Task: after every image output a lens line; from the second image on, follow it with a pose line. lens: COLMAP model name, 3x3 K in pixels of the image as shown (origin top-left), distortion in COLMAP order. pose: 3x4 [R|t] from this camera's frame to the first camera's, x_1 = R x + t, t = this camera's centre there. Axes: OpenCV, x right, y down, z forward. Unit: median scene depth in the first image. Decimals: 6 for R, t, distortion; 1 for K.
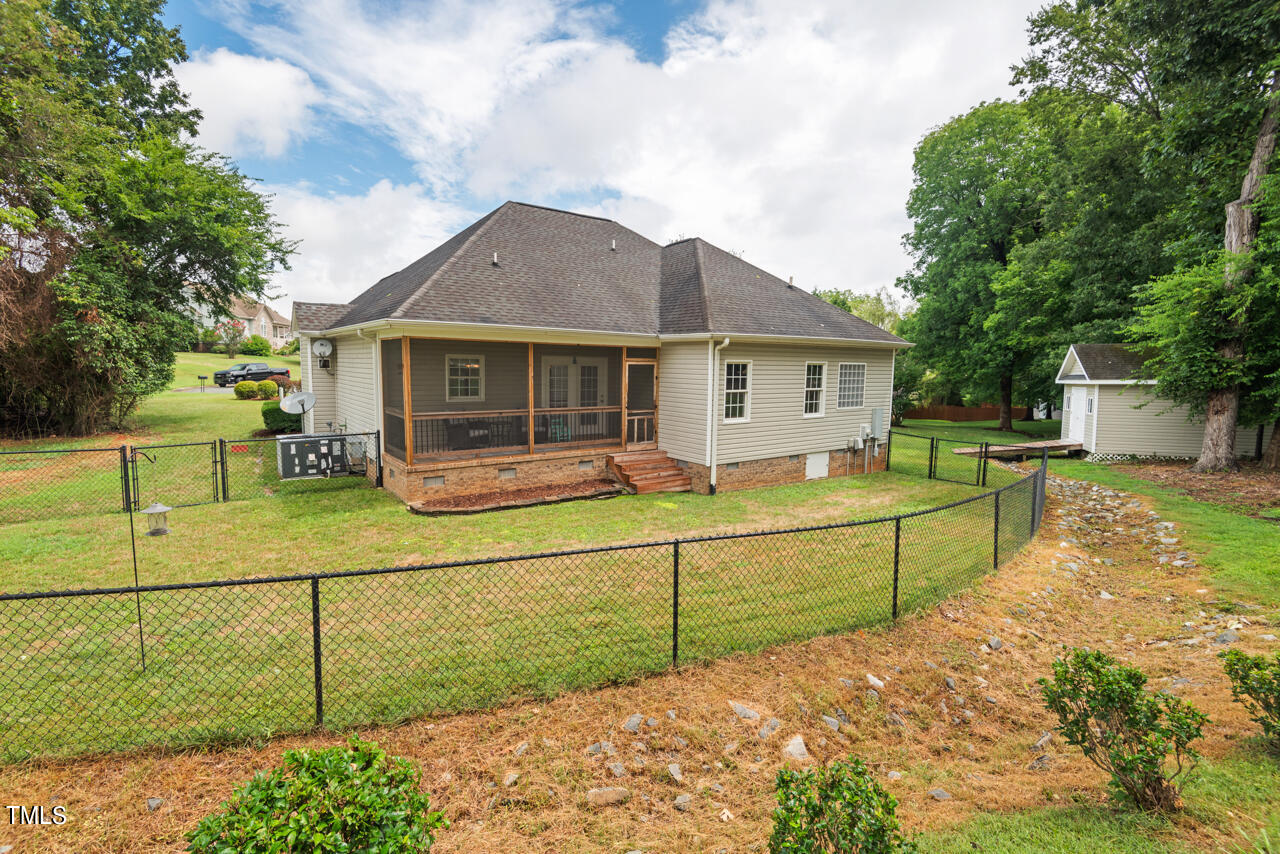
lens RADIAL K [[570.7, 0, 641.2], [0, 570.7, 419.5], [0, 0, 1]] dist [0.039407, -0.031753]
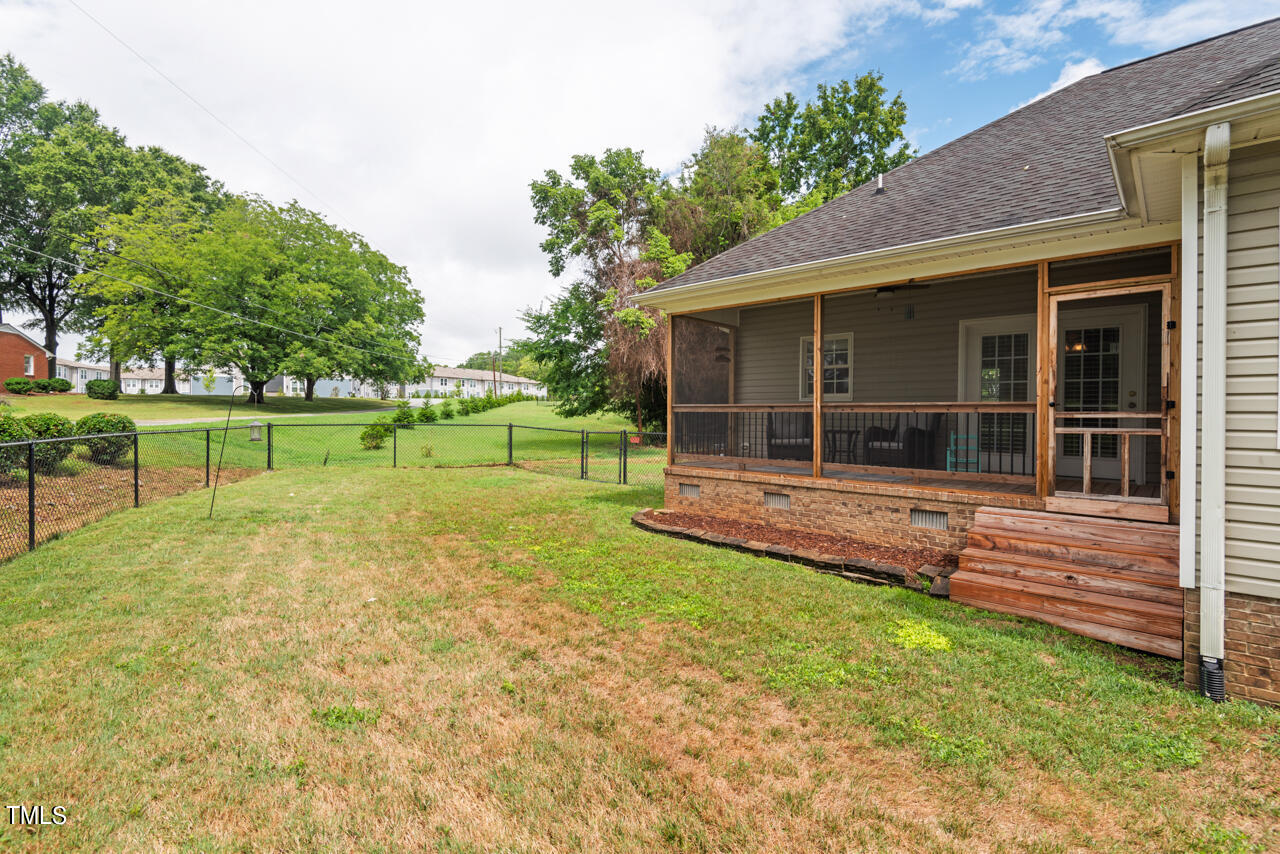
lens RADIAL K [[580.4, 0, 643.6], [0, 580.4, 419.6], [0, 0, 1]] dist [0.020915, -0.012237]
pose [[0.187676, -0.005539, -0.982215, 0.342686], [-0.096628, 0.995029, -0.024074, 0.028959], [0.977467, 0.099427, 0.186208, 0.634044]]
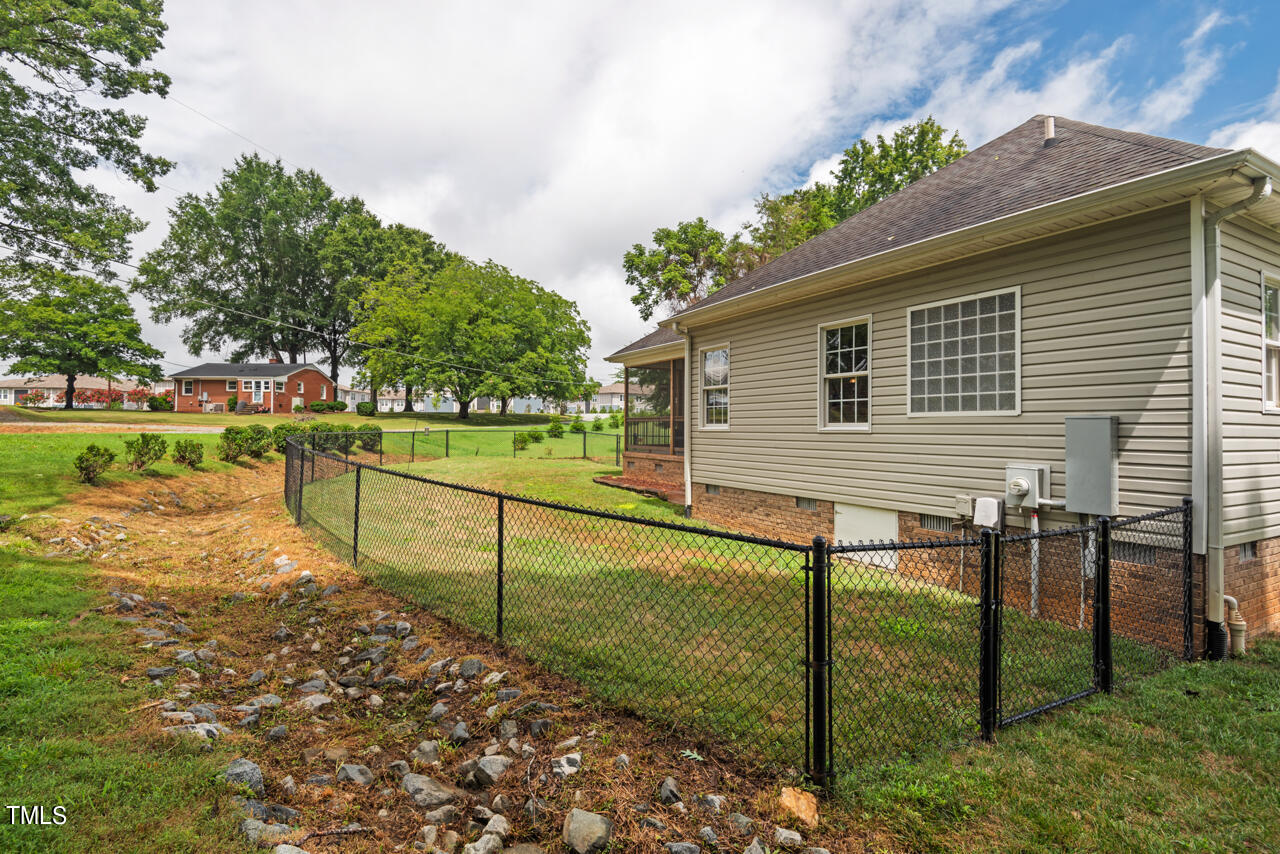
lens RADIAL K [[603.3, 0, 644.5], [0, 603.3, 421.8], [0, 0, 1]] dist [0.031033, -0.000138]
pose [[-0.125263, -0.025332, -0.991800, 0.928136], [-0.101355, 0.994770, -0.012607, 0.013008], [0.986933, 0.098944, -0.127176, 0.991162]]
